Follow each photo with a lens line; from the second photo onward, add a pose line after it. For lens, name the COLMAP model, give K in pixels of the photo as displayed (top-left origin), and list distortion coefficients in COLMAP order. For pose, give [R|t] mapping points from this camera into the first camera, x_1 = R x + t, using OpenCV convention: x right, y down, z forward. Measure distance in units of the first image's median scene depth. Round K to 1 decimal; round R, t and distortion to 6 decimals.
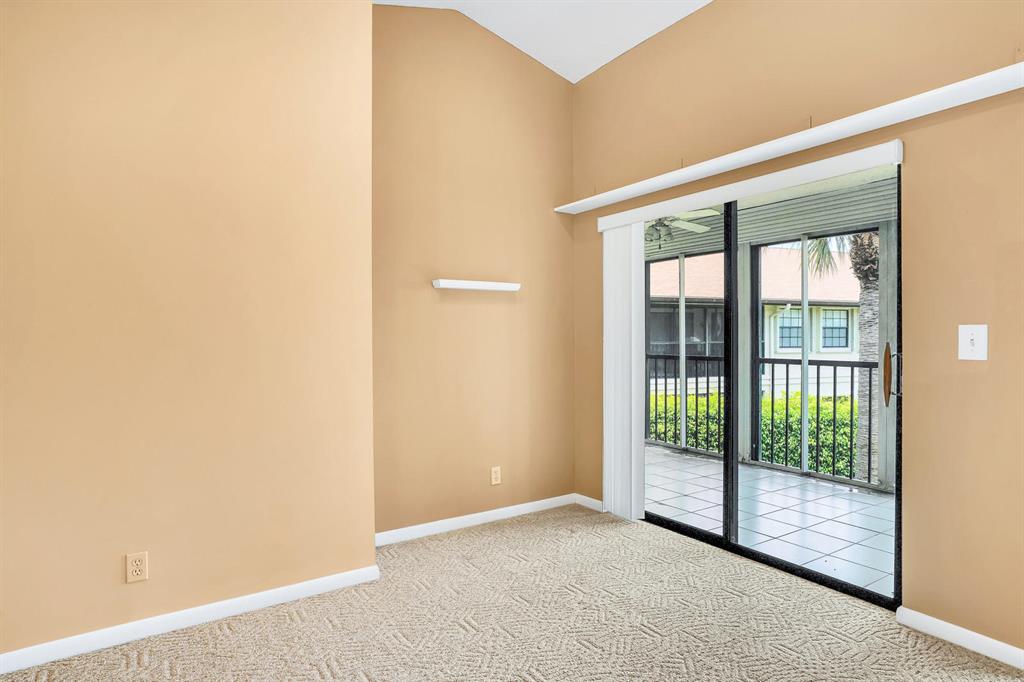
lens RADIAL K [[575.4, 0, 519.7], [0, 575.4, 344.8], [0, 0, 1]] dist [-0.027653, 0.002294]
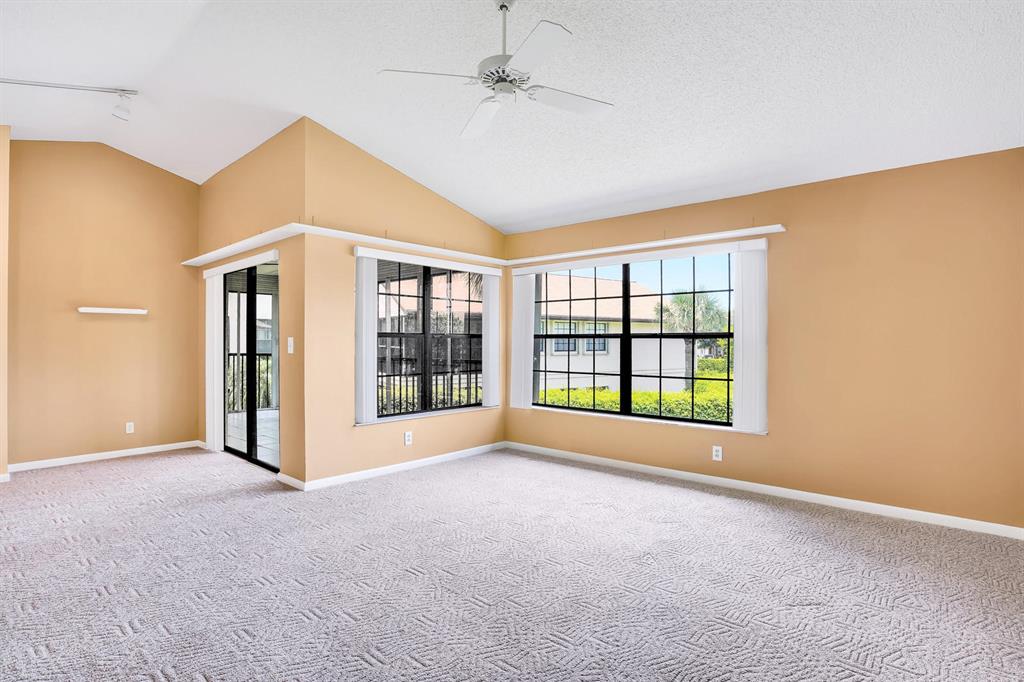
lens RADIAL K [[527.1, 0, 519.3], [0, 527.1, 349.2], [0, 0, 1]] dist [-0.009692, 0.001693]
pose [[0.971290, -0.000045, 0.237899, 0.653200], [0.000468, 0.999998, -0.001720, 0.008200], [-0.237898, 0.001782, 0.971288, -0.677412]]
